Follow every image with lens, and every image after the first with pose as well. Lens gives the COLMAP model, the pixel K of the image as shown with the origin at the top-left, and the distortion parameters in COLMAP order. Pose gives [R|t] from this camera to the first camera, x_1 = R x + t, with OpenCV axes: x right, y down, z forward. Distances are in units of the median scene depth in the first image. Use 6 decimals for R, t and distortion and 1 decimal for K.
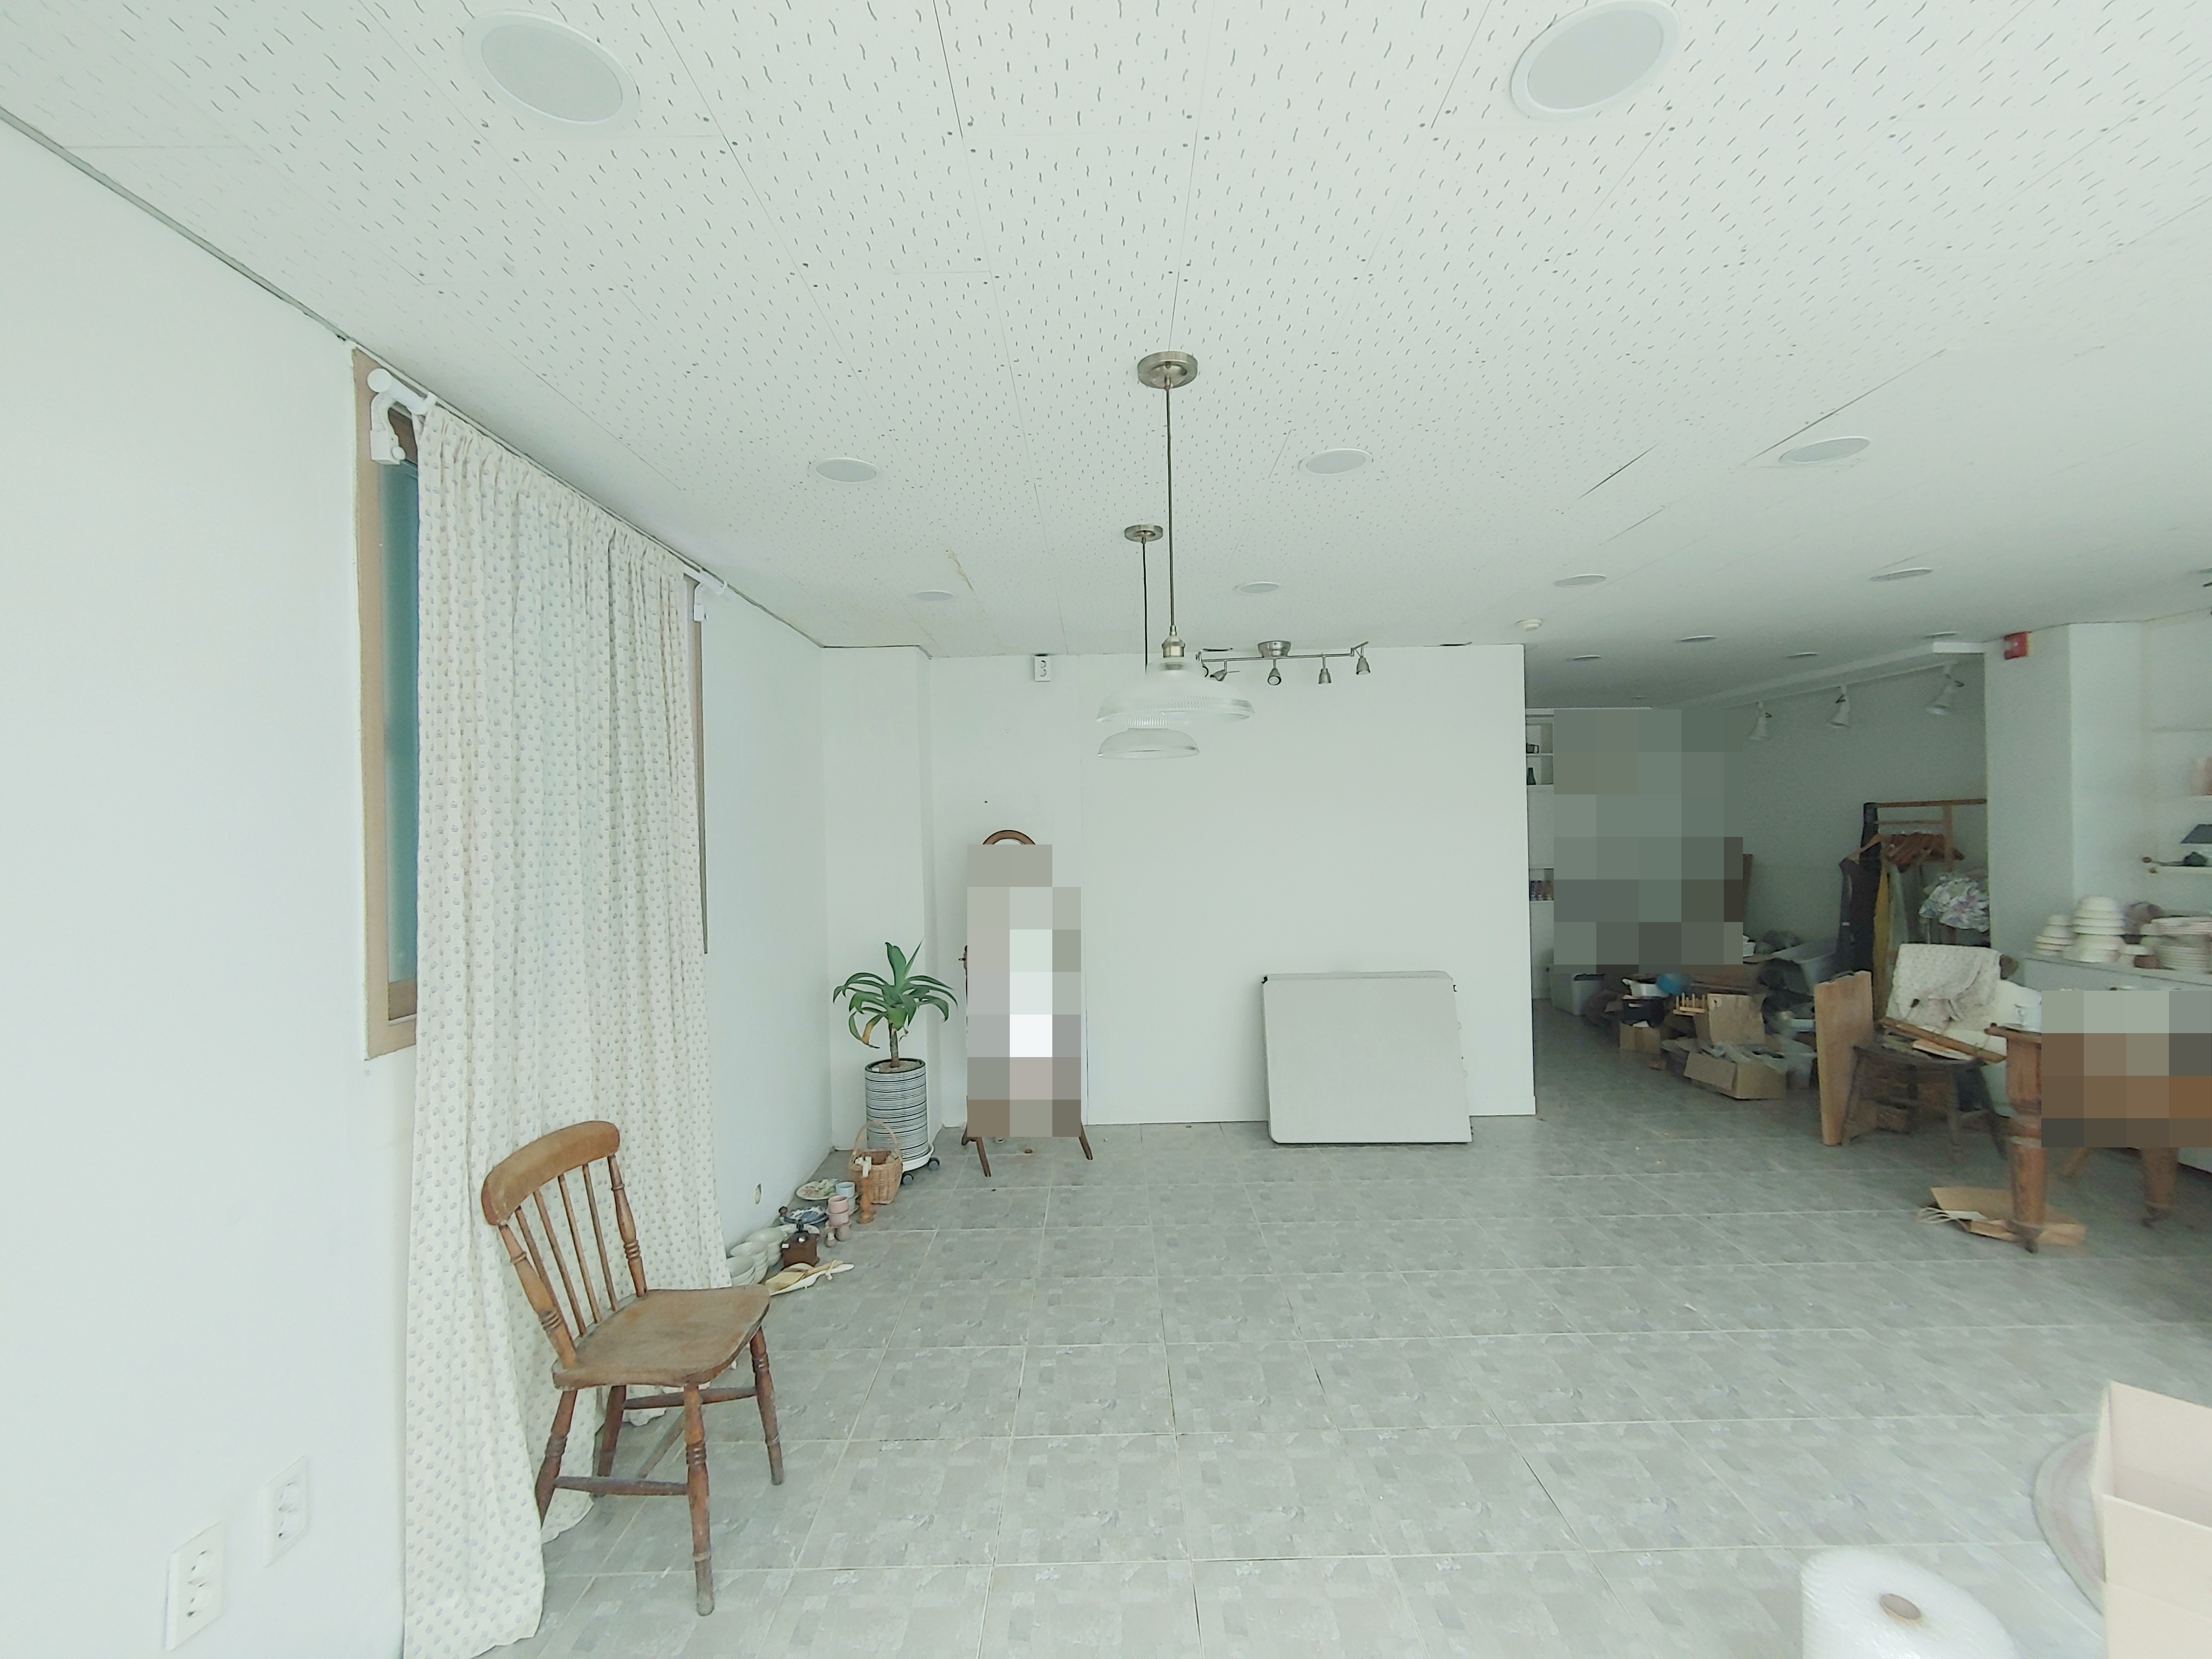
lens RADIAL K [[905.0, 0, 1106.0], [0, 905.0, 829.5], [0, 0, 1]] dist [0.001122, 0.000099]
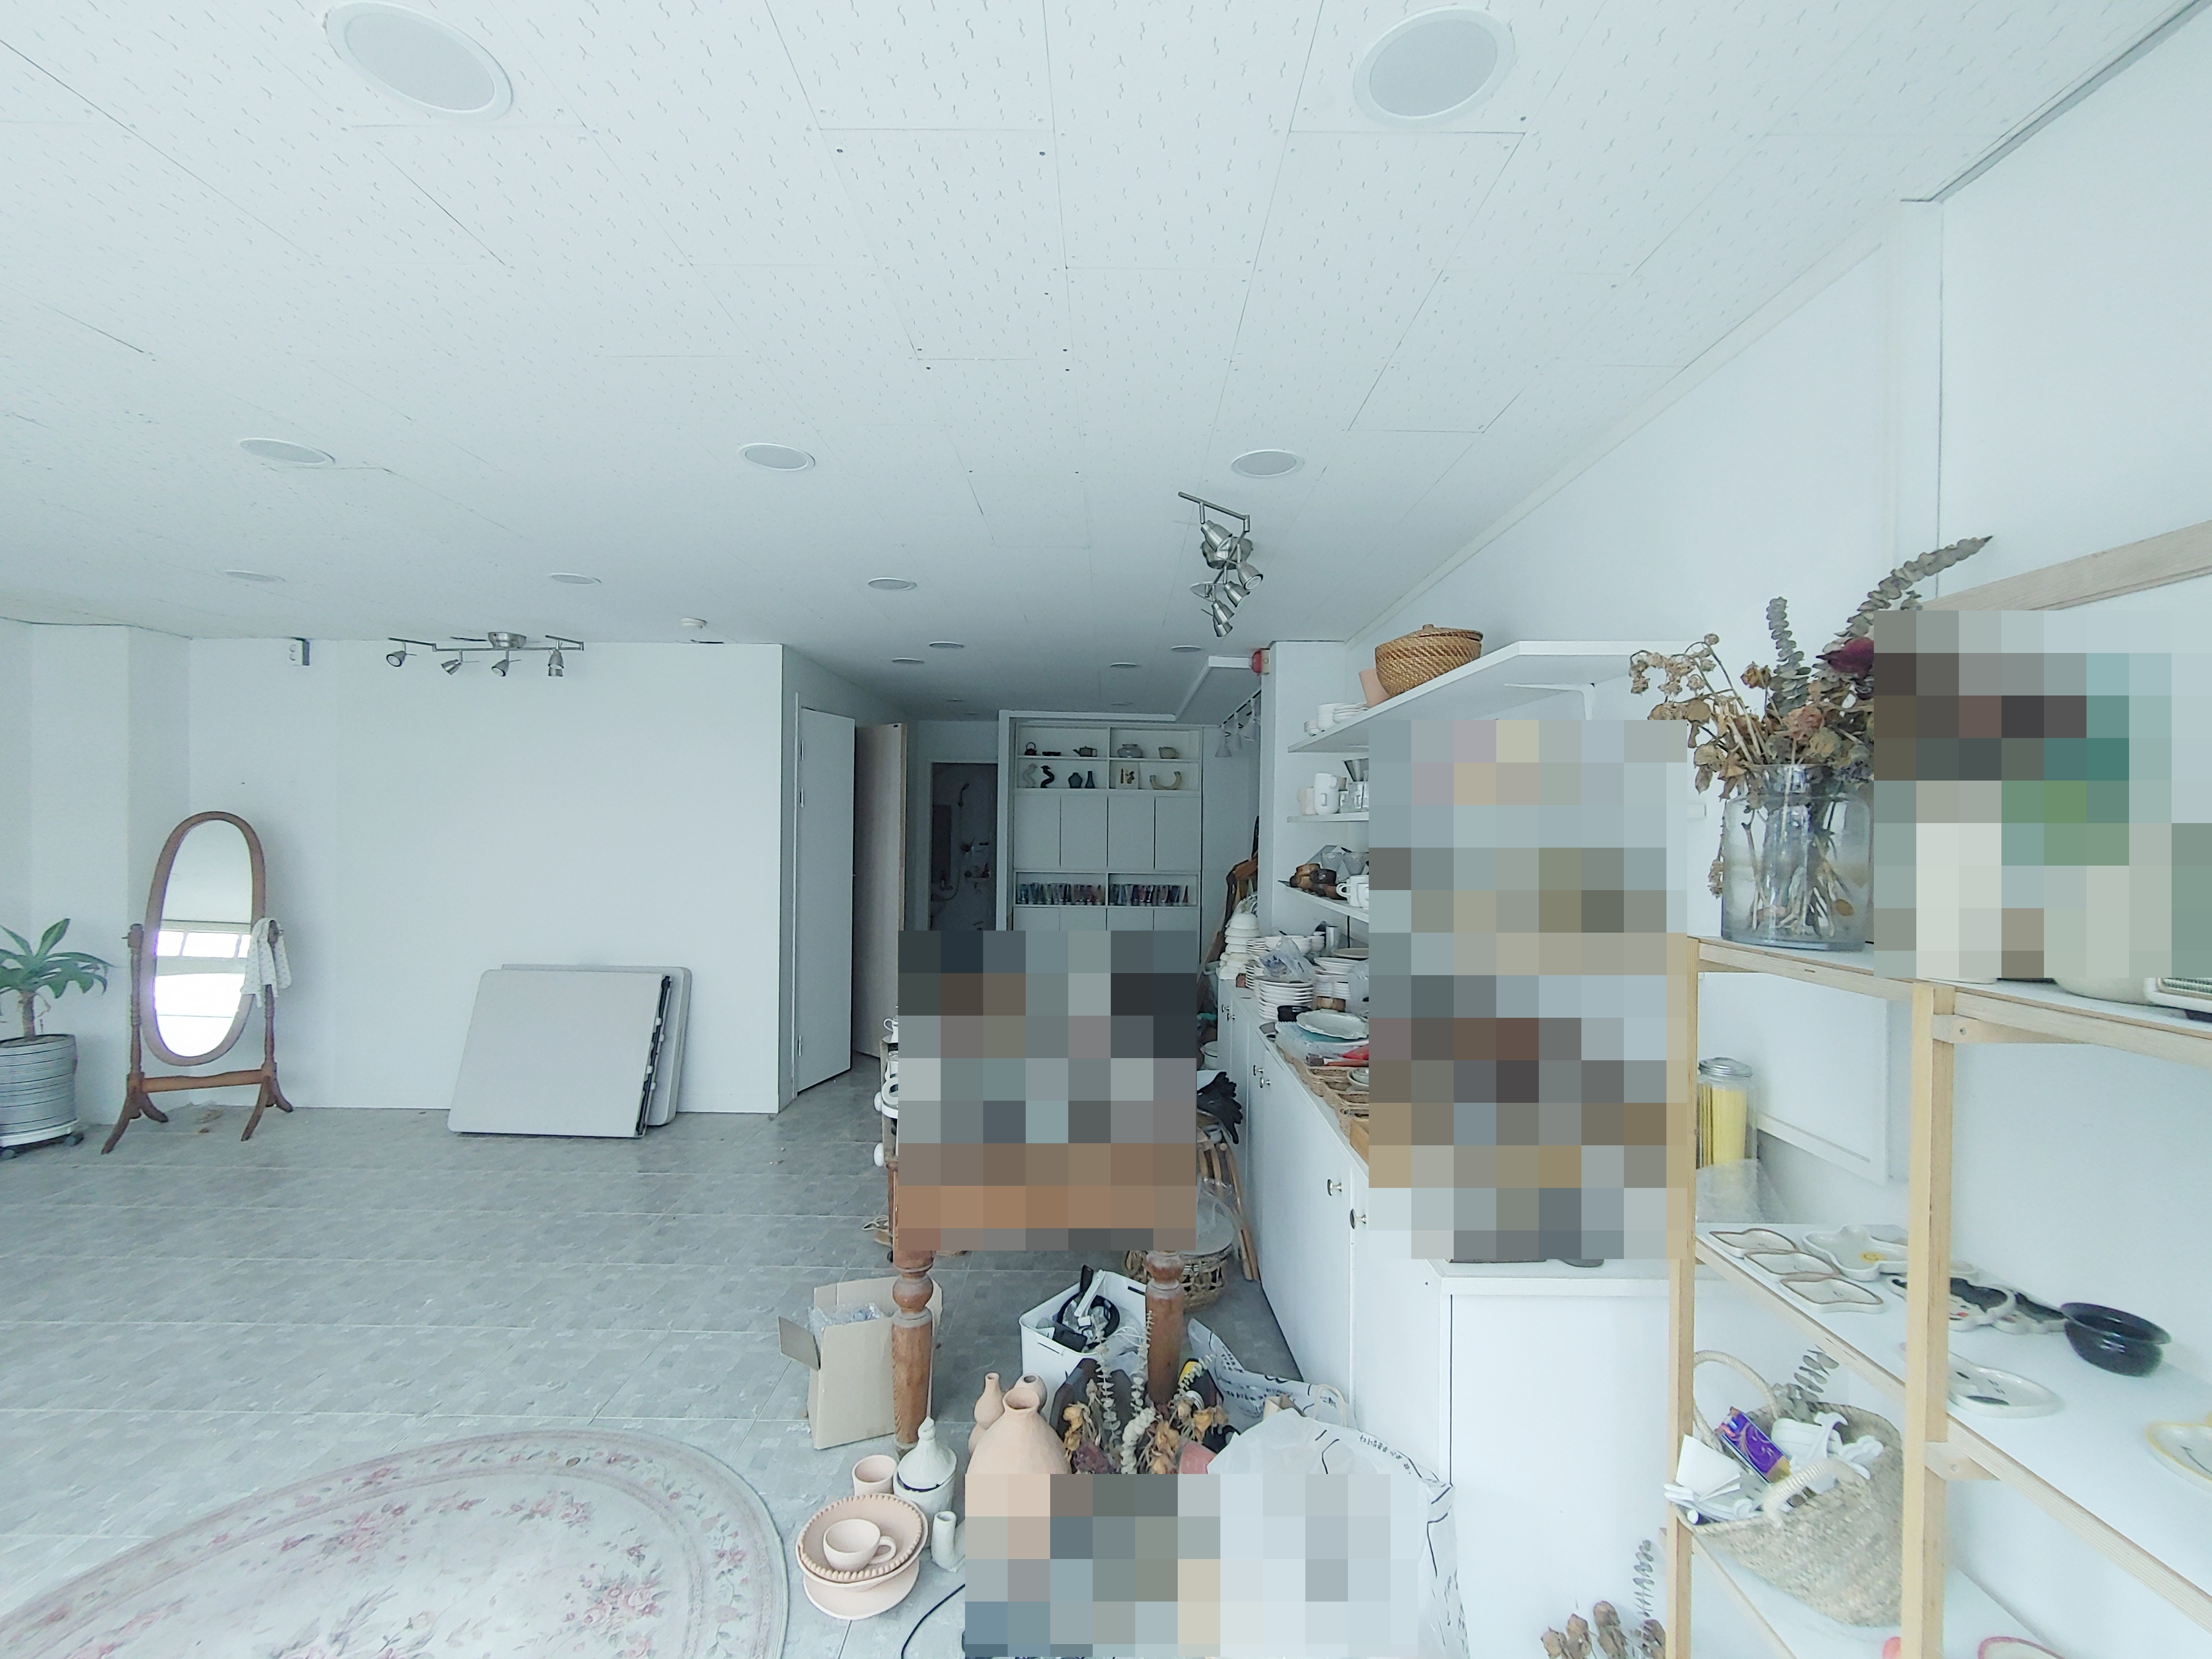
lens RADIAL K [[907.0, 0, 1105.5], [0, 907.0, 837.0], [0, 0, 1]] dist [0.004742, 0.001018]
pose [[0.999309, 0.034990, -0.012512, 0.869281], [-0.034830, 0.999312, 0.012768, -0.018258], [0.012950, -0.012323, 0.999840, 0.001292]]
